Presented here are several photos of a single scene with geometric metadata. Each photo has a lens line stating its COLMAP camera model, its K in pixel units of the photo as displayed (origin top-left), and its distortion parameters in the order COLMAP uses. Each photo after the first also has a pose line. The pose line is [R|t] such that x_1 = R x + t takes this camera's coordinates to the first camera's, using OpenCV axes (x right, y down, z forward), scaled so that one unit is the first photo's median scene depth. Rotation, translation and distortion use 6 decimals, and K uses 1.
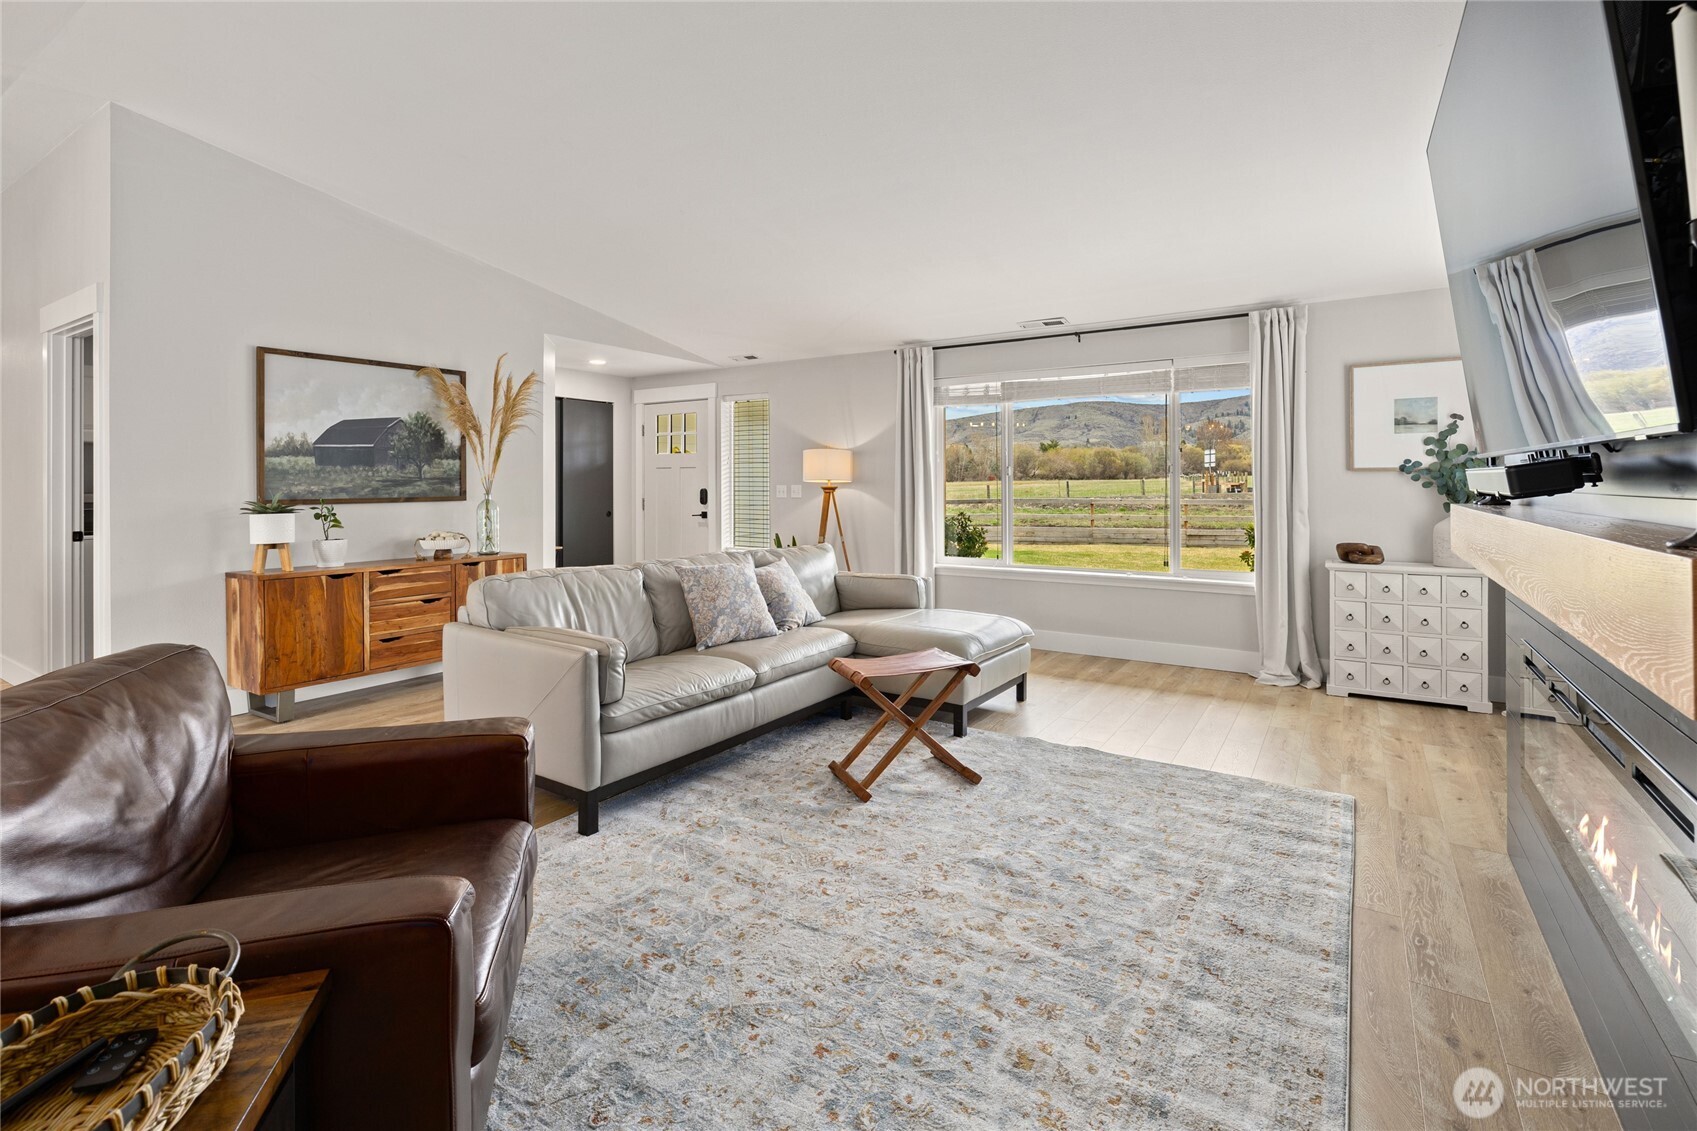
lens RADIAL K [[802.8, 0, 846.9], [0, 802.8, 483.5], [0, 0, 1]] dist [-0.001447, -0.000100]
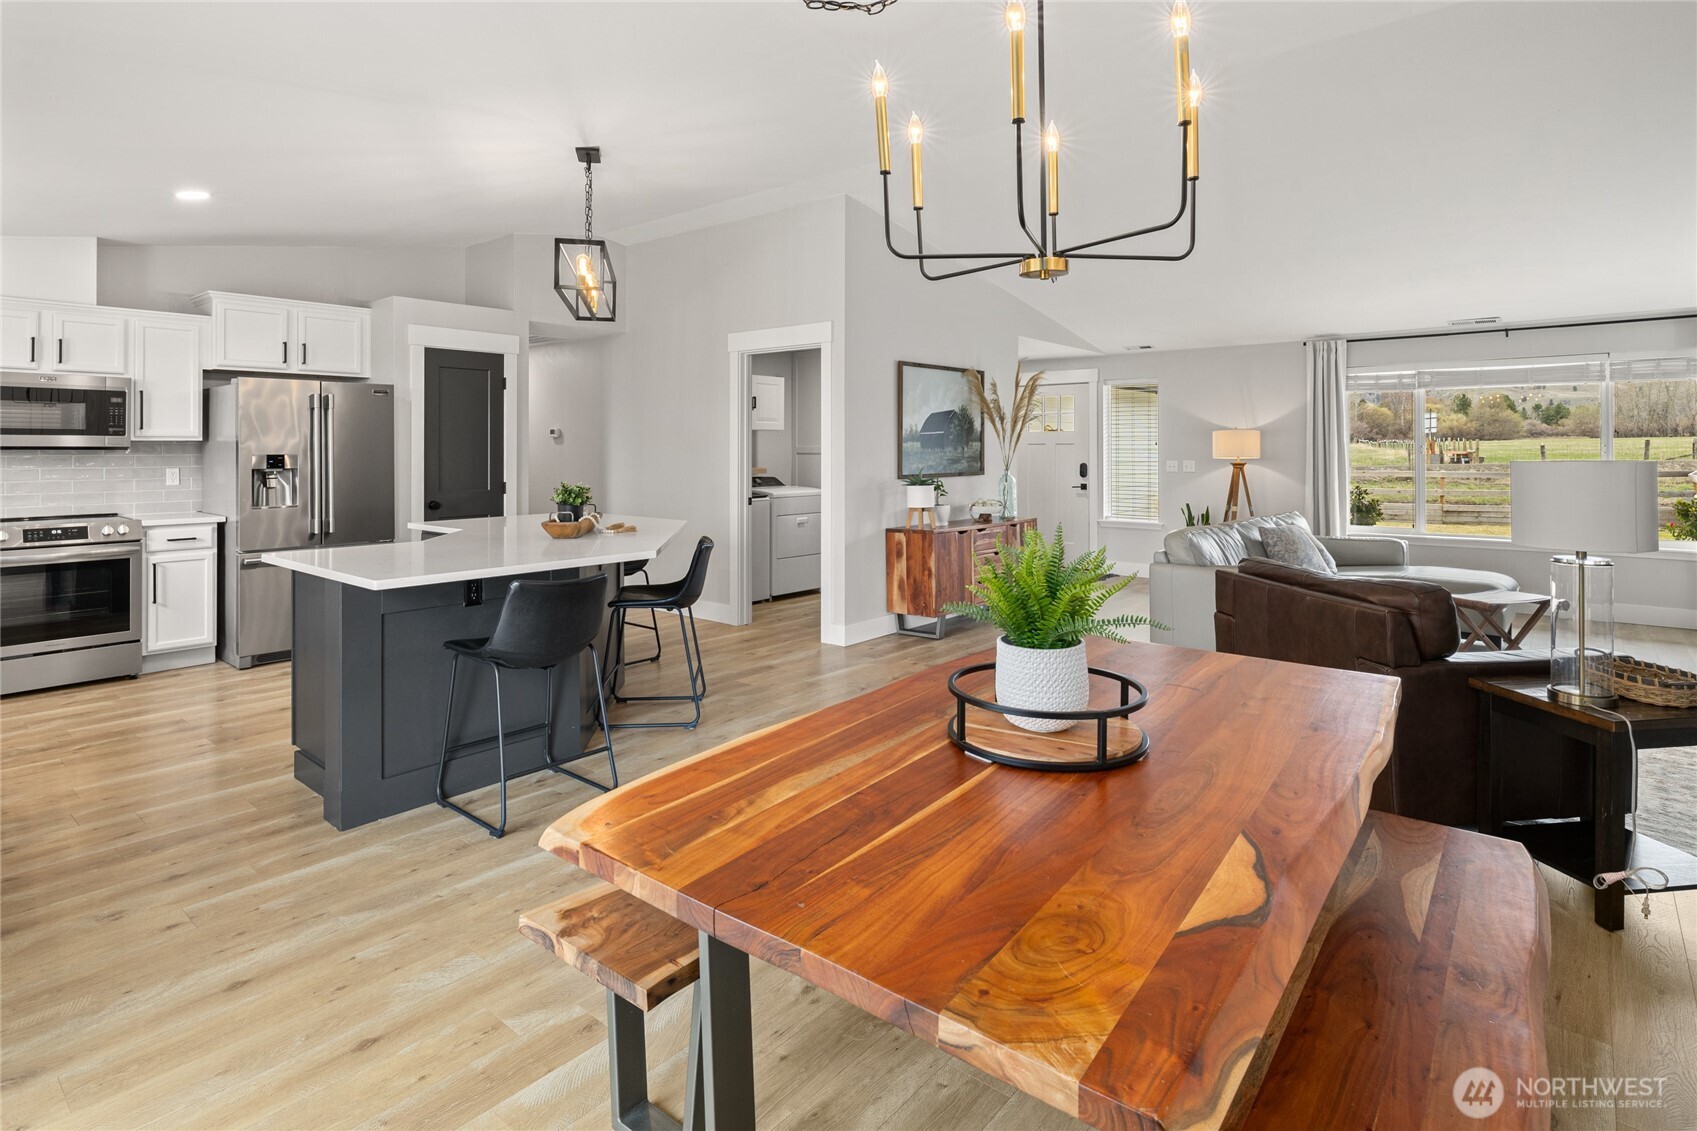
lens RADIAL K [[905.4, 0, 841.5], [0, 905.4, 445.6], [0, 0, 1]] dist [-0.001805, 0.001484]
pose [[0.992174, -0.001348, -0.124857, -0.524760], [0.000602, 0.999982, -0.006013, -0.015911], [0.124863, 0.005891, 0.992157, -0.423244]]
